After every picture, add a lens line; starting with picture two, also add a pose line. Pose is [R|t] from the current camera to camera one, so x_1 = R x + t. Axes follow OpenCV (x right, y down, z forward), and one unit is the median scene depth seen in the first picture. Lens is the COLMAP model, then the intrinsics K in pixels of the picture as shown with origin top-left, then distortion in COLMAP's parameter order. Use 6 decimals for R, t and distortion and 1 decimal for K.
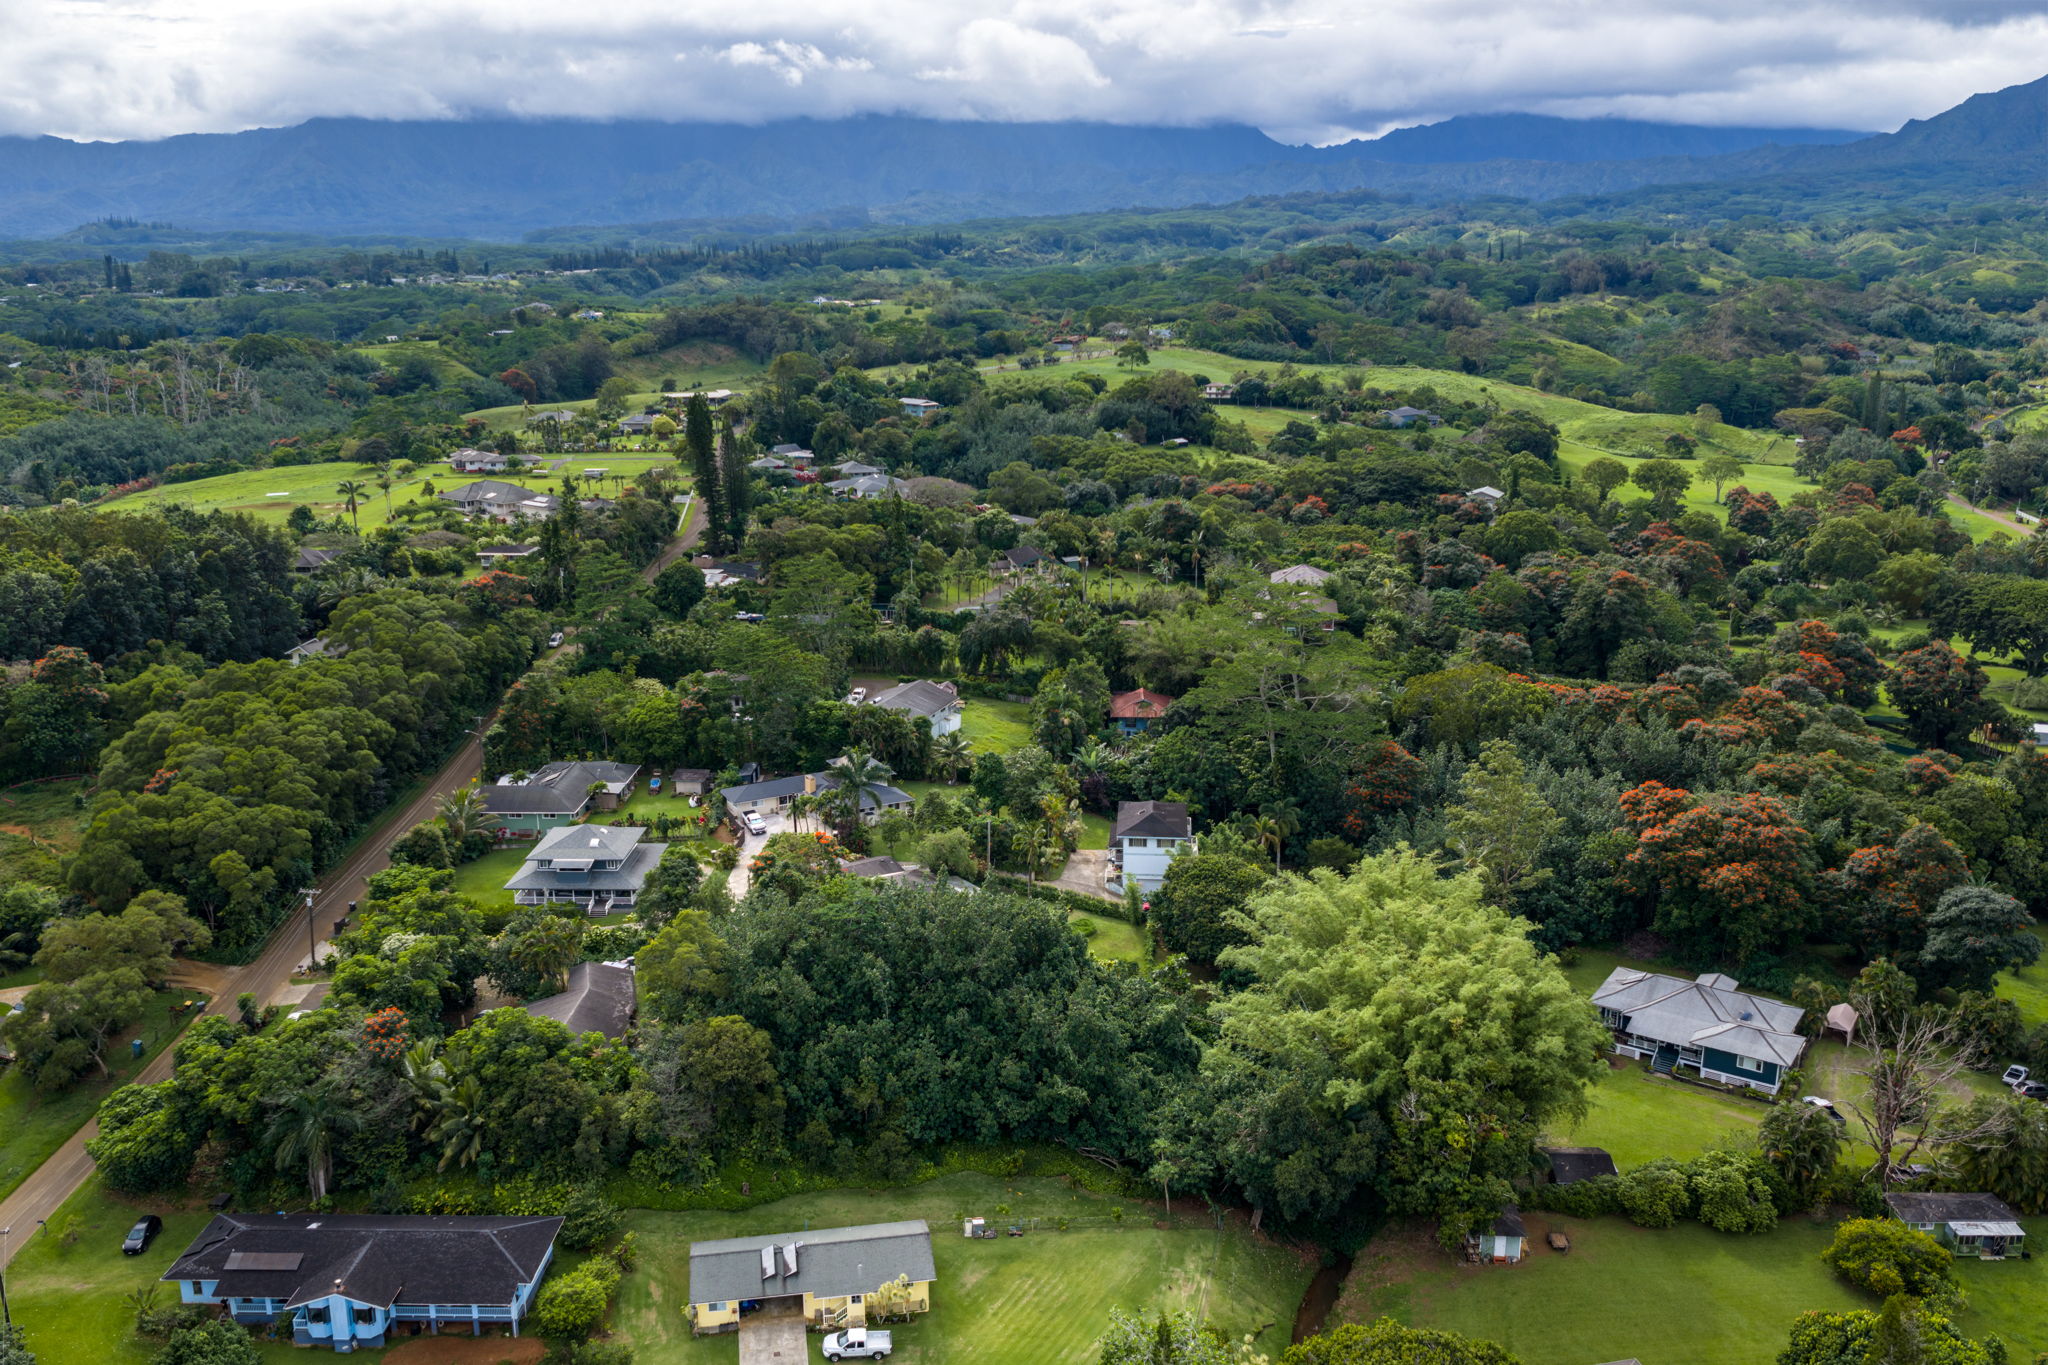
lens RADIAL K [[1689.6, 0, 1032.7], [0, 1689.6, 693.7], [0, 0, 1]] dist [0.015100, -0.021837]
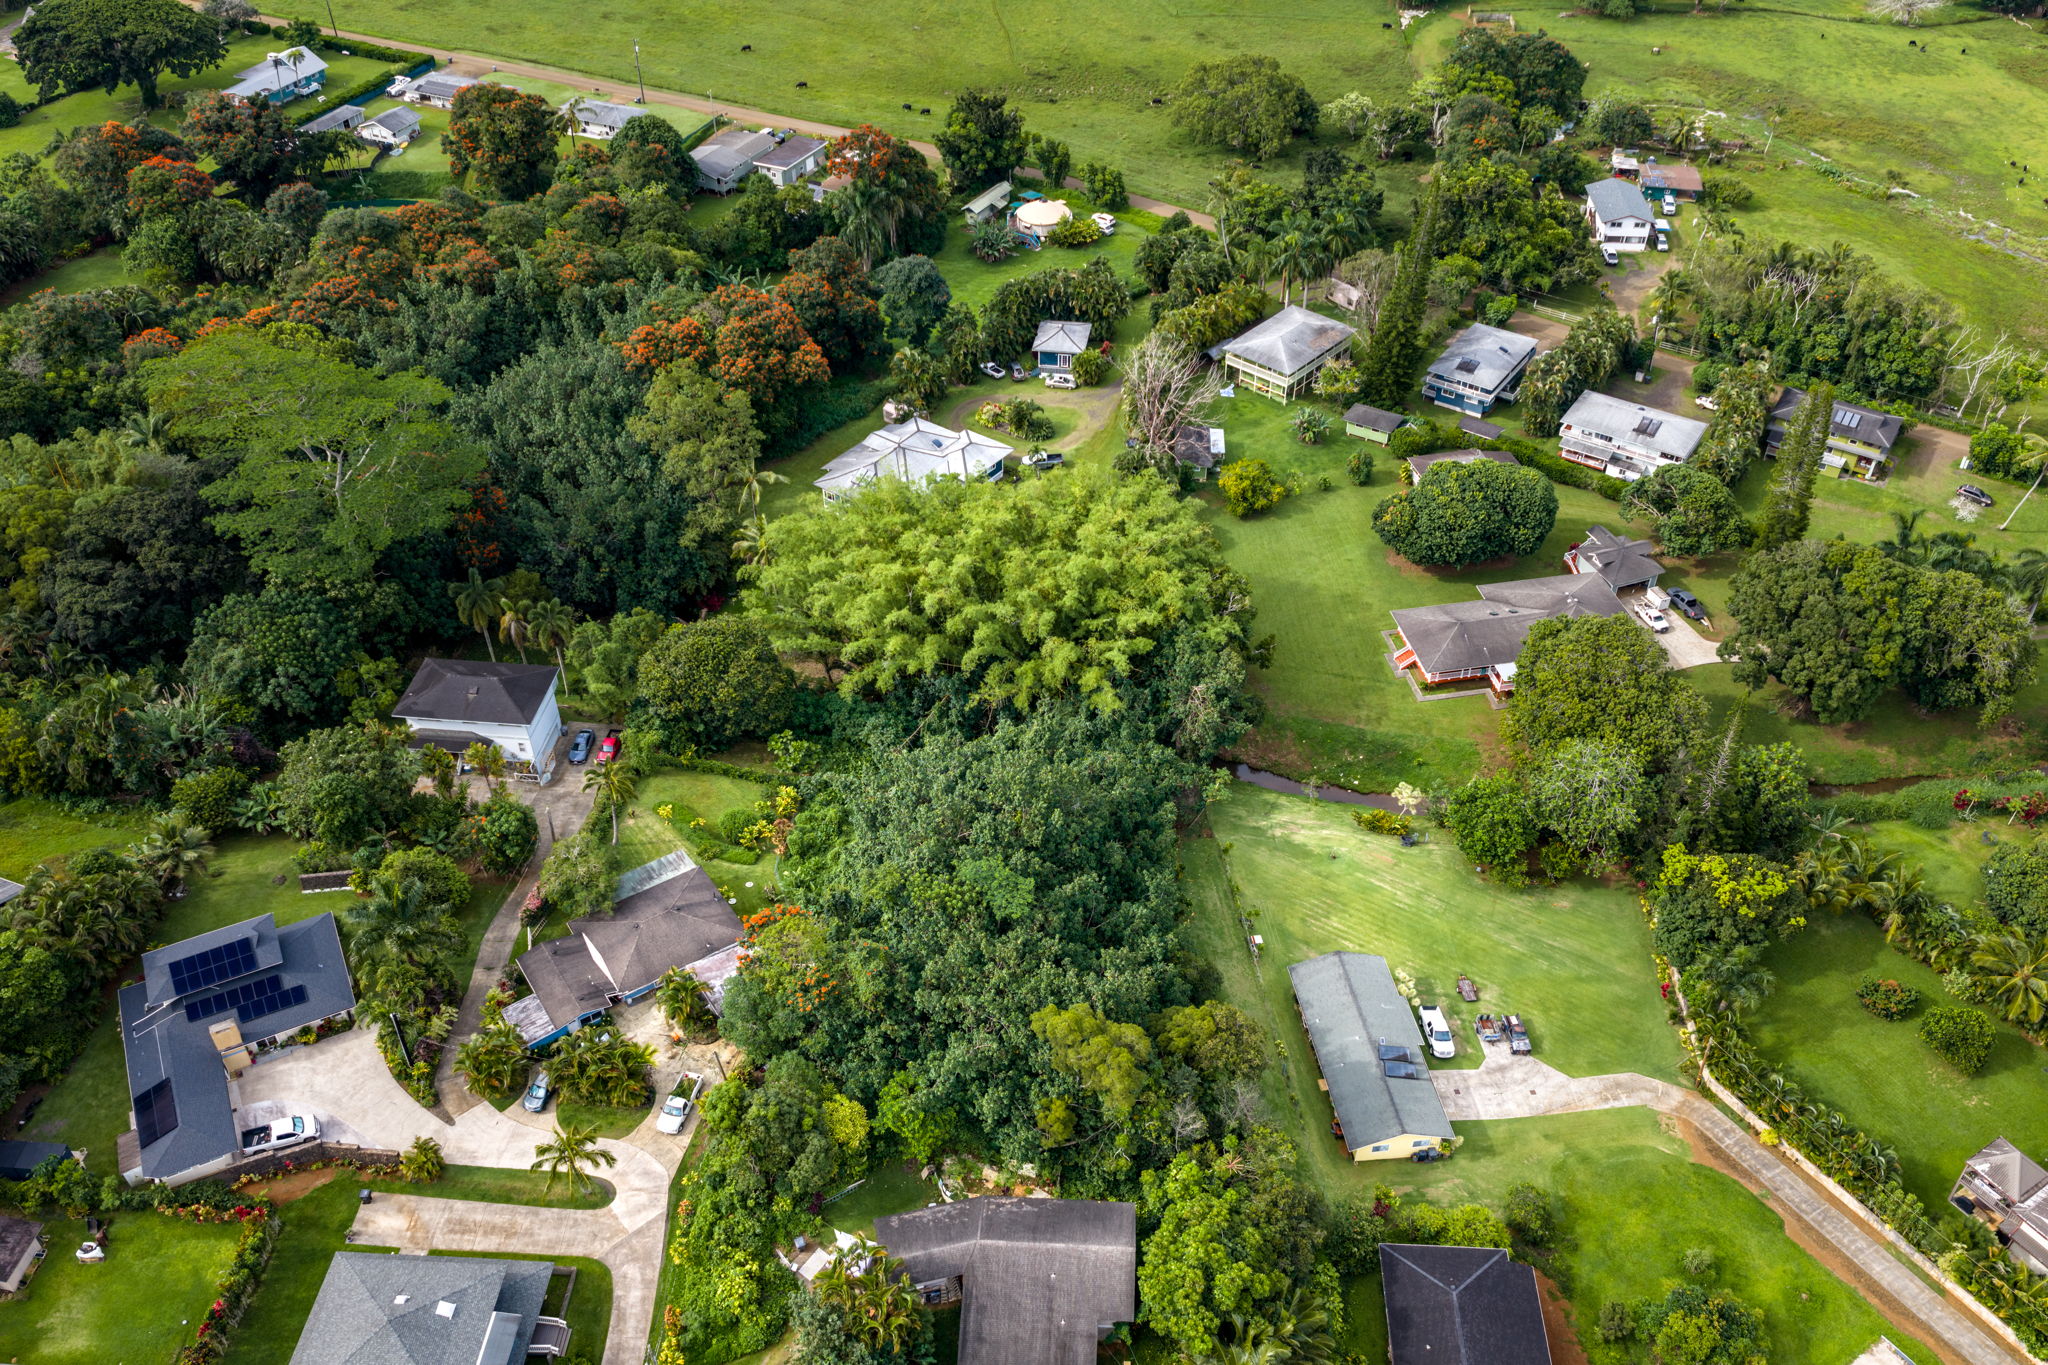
lens RADIAL K [[1689.6, 0, 1032.7], [0, 1689.6, 693.7], [0, 0, 1]] dist [0.015100, -0.021837]
pose [[0.036041, -0.643185, 0.764862, -0.589116], [0.254341, 0.746060, 0.615390, -0.385750], [-0.966443, 0.172356, 0.190477, 0.716874]]
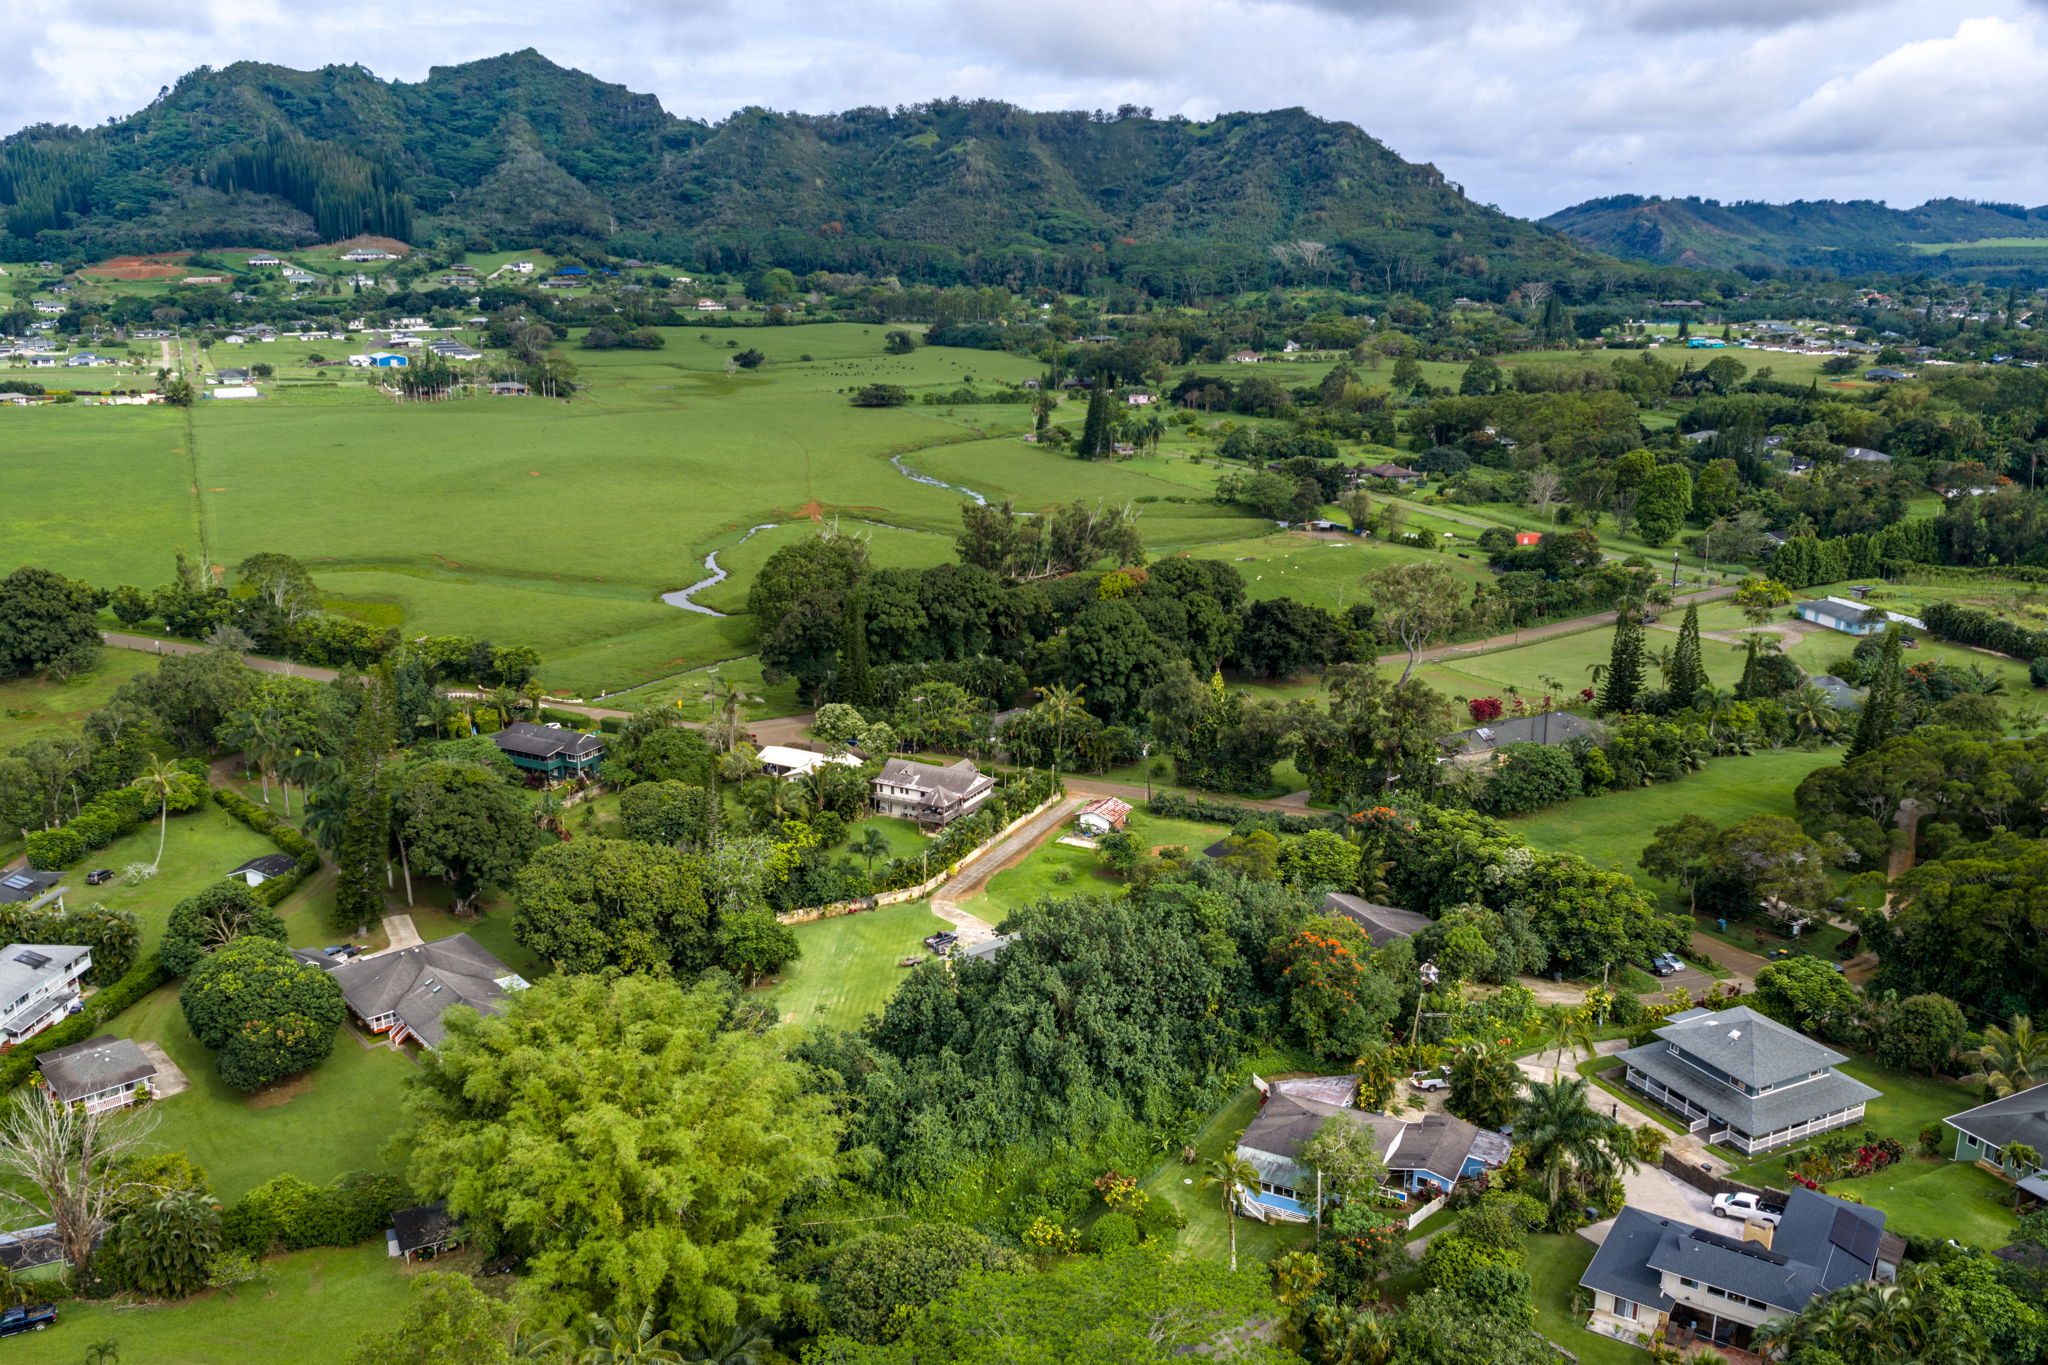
lens RADIAL K [[1689.6, 0, 1032.7], [0, 1689.6, 693.7], [0, 0, 1]] dist [0.015100, -0.021837]
pose [[-0.886090, 0.126020, -0.446054, 0.346719], [-0.118117, 0.869170, 0.480199, -0.390321], [0.448212, 0.478186, -0.755278, 1.458994]]
